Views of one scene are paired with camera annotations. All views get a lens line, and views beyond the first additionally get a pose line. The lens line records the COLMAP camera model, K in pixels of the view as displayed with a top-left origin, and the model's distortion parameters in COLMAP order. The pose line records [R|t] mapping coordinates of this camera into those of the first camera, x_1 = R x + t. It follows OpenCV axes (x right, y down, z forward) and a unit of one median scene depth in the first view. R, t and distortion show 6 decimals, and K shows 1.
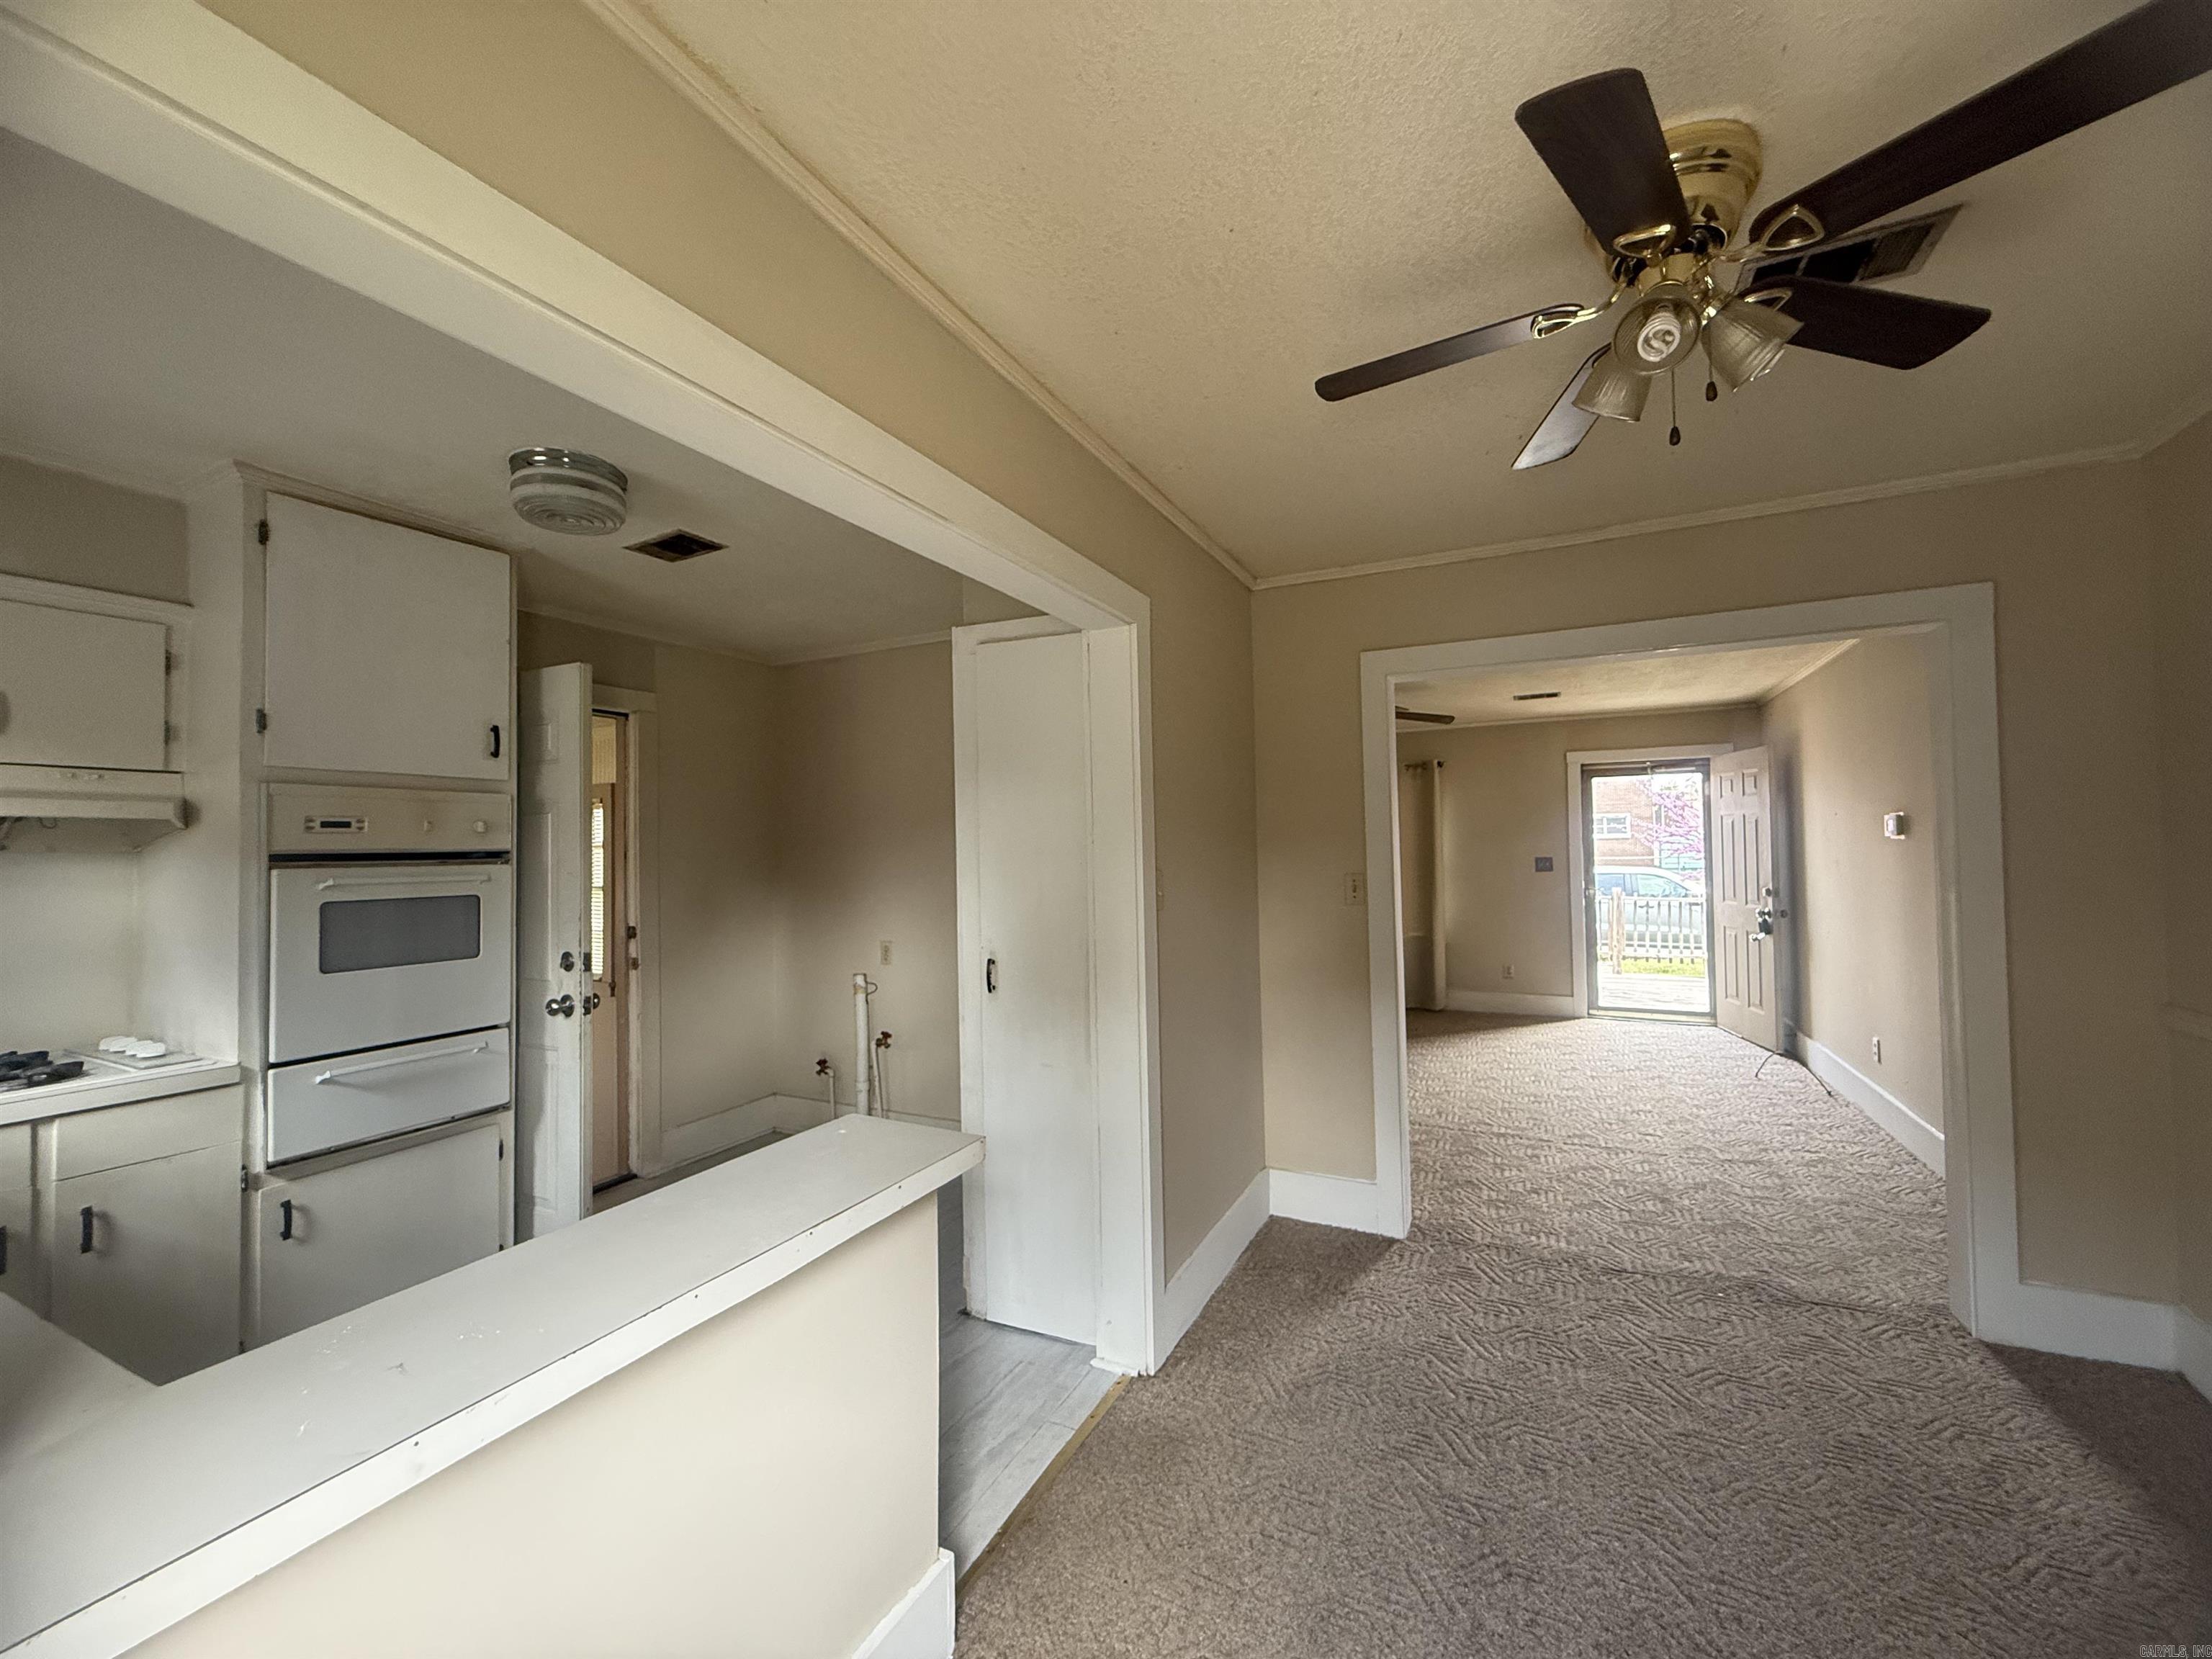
lens RADIAL K [[879.7, 0, 1096.5], [0, 879.7, 829.1], [0, 0, 1]] dist [0.000500, -0.000130]
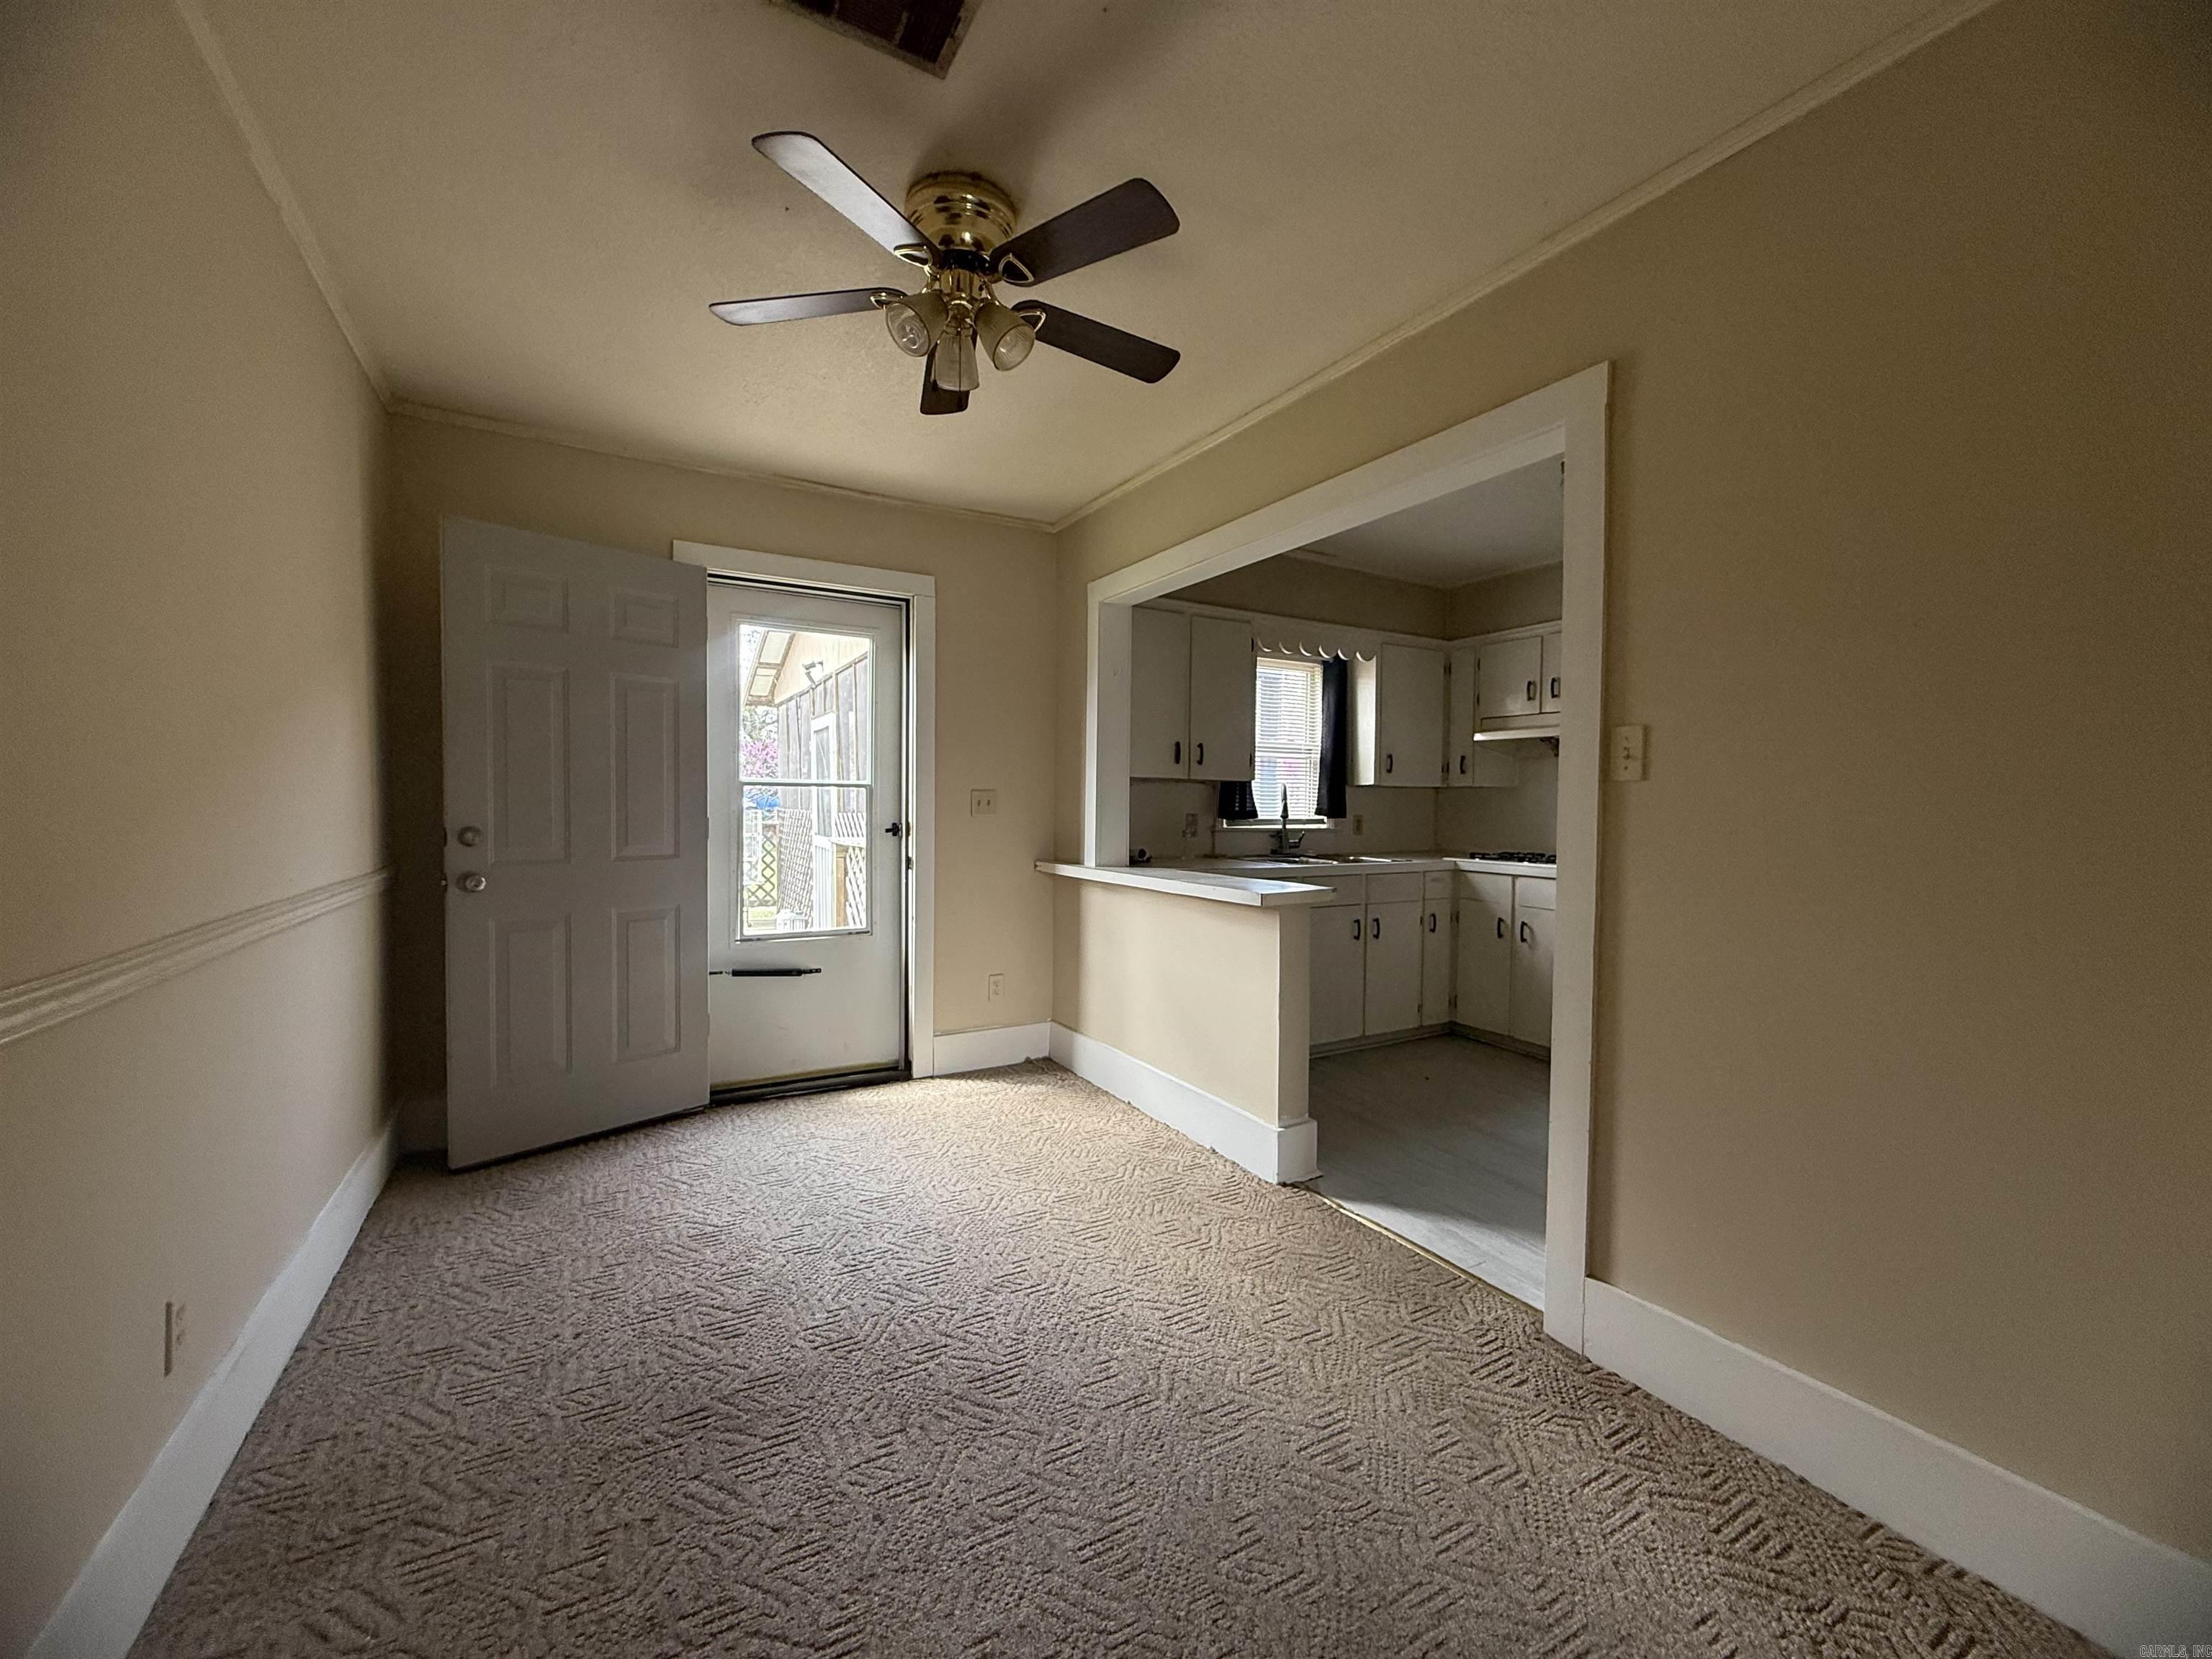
lens RADIAL K [[879.7, 0, 1108.9], [0, 879.7, 831.8], [0, 0, 1]] dist [0.000500, -0.000130]
pose [[-0.536938, 0.035144, -0.842889, 1.683794], [0.017961, 0.999382, 0.030227, 0.196298], [0.843431, 0.001091, -0.537237, 1.884852]]
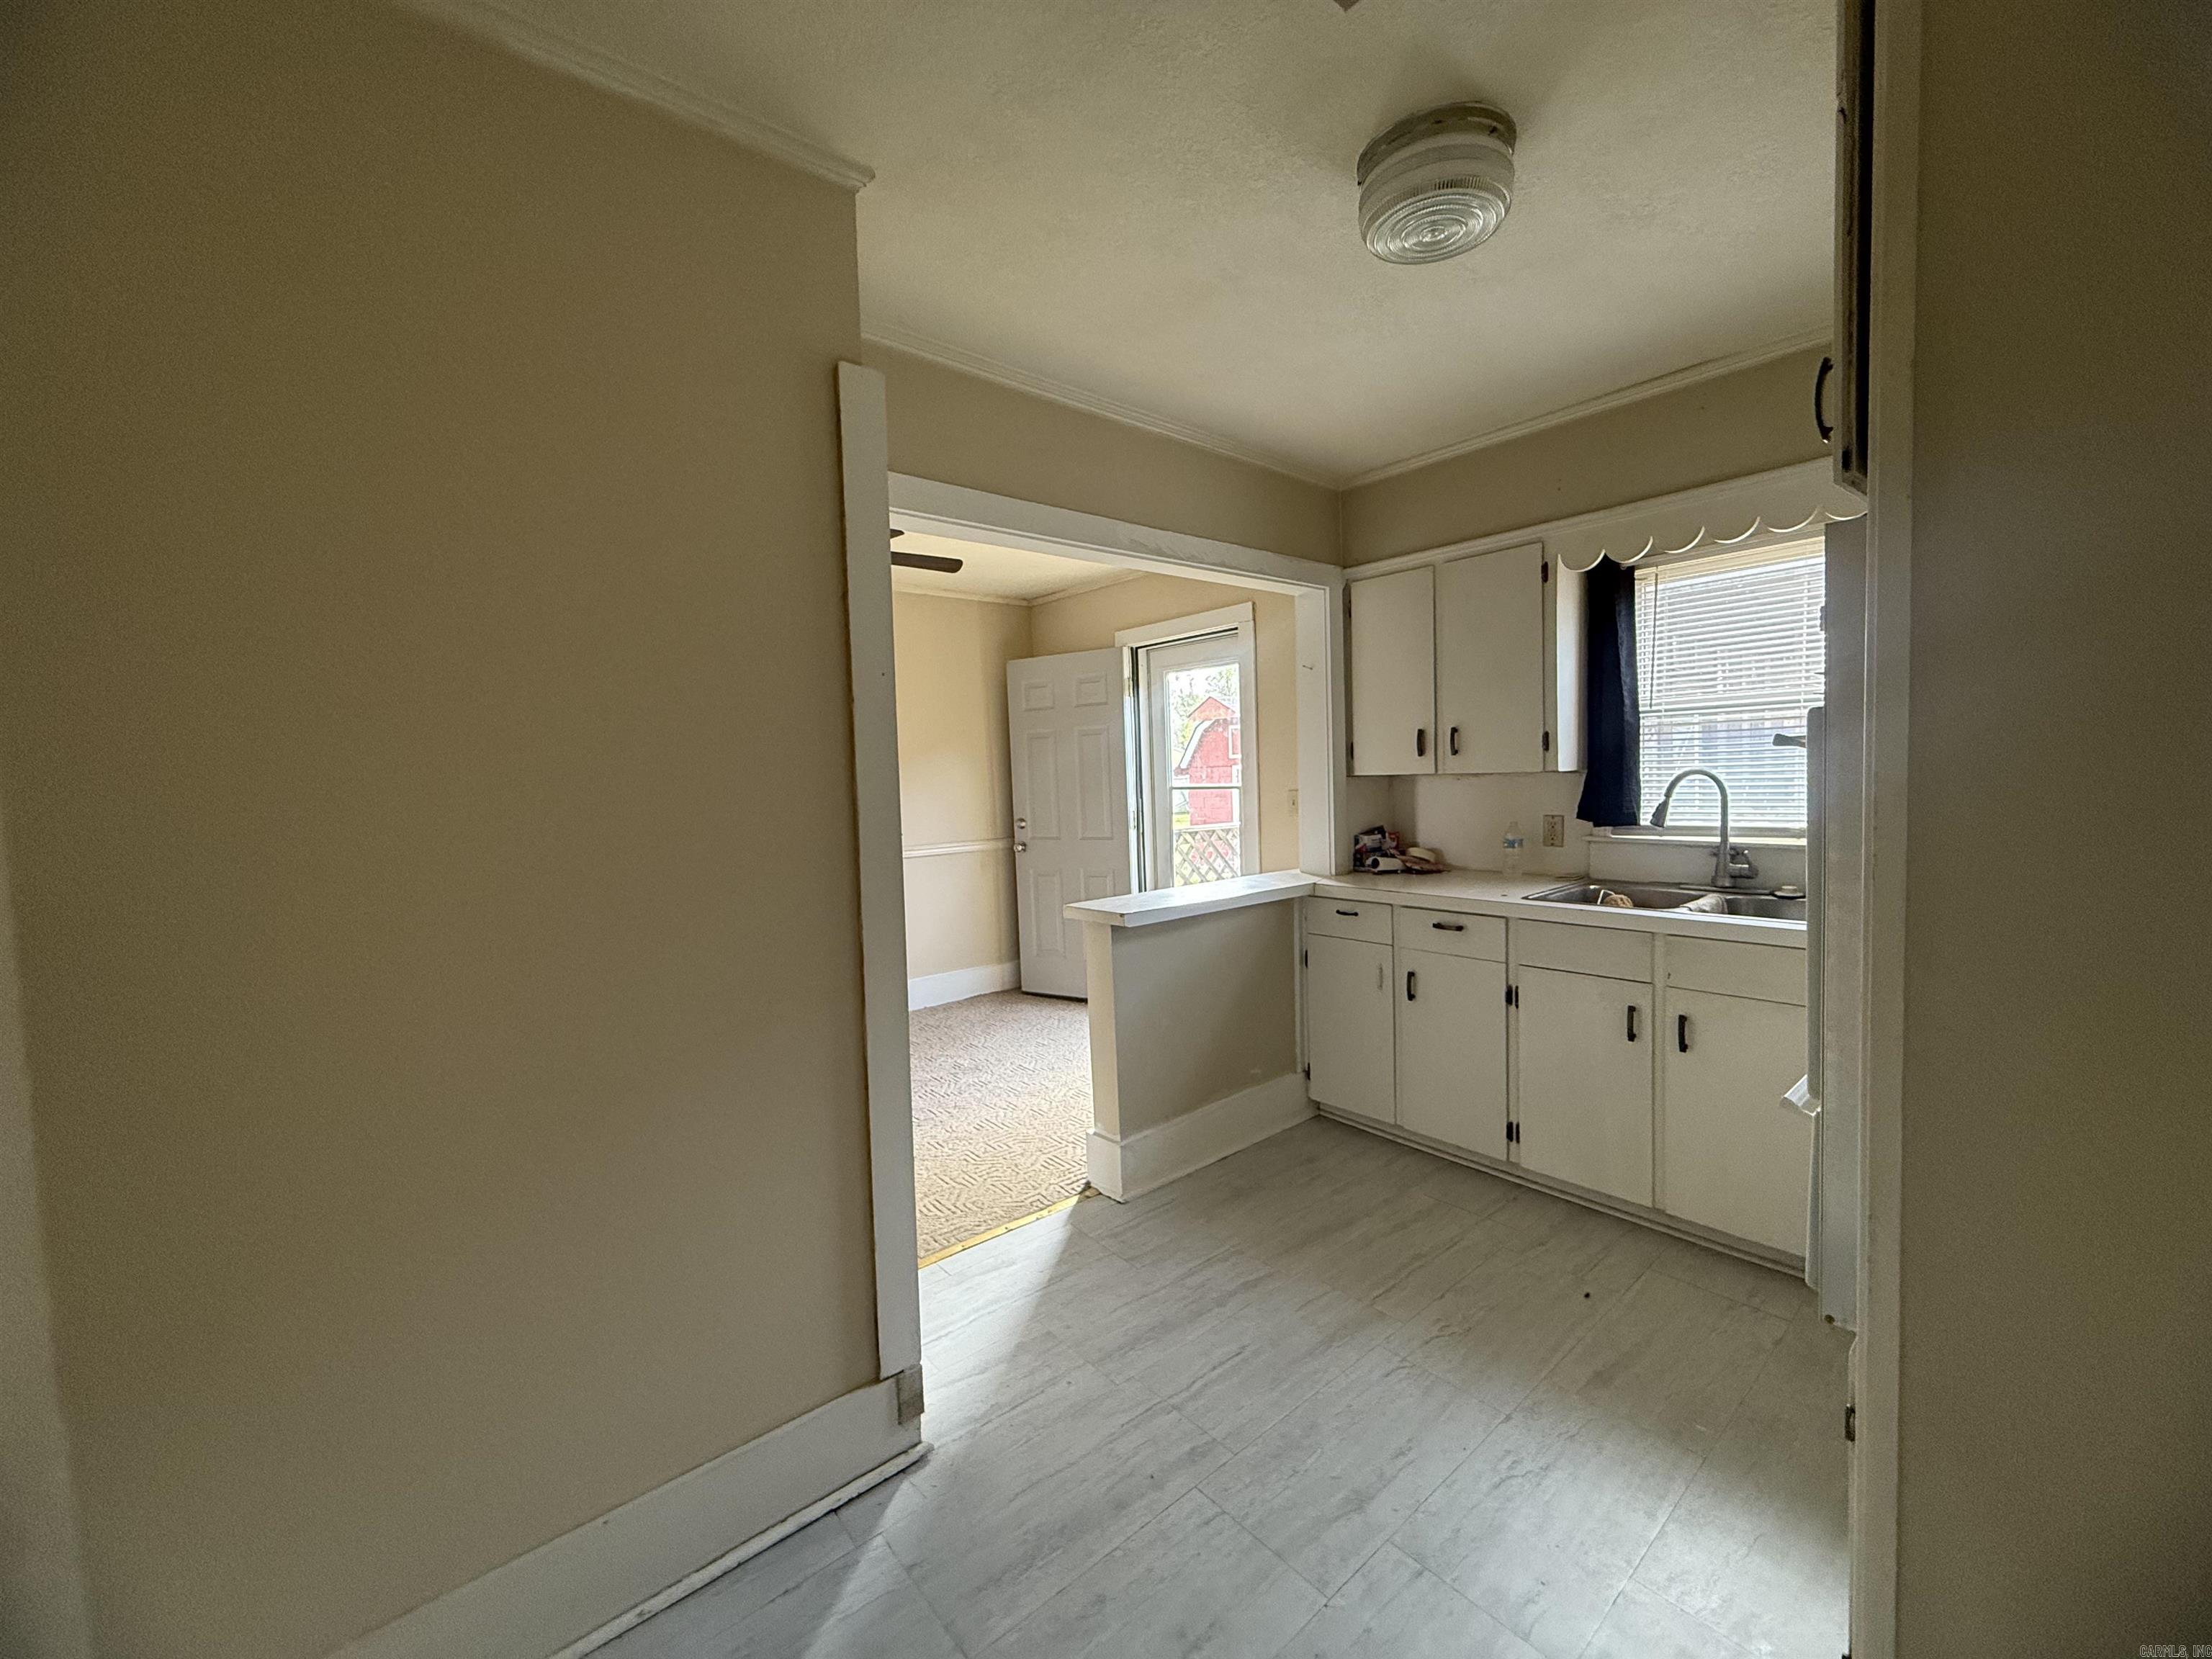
lens RADIAL K [[879.7, 0, 1107.5], [0, 879.7, 843.5], [0, 0, 1]] dist [0.000500, -0.000130]
pose [[-0.922806, 0.011000, 0.385107, -1.063487], [0.031322, 0.998425, 0.046538, 0.160467], [-0.383989, 0.055008, -0.921698, 3.023752]]
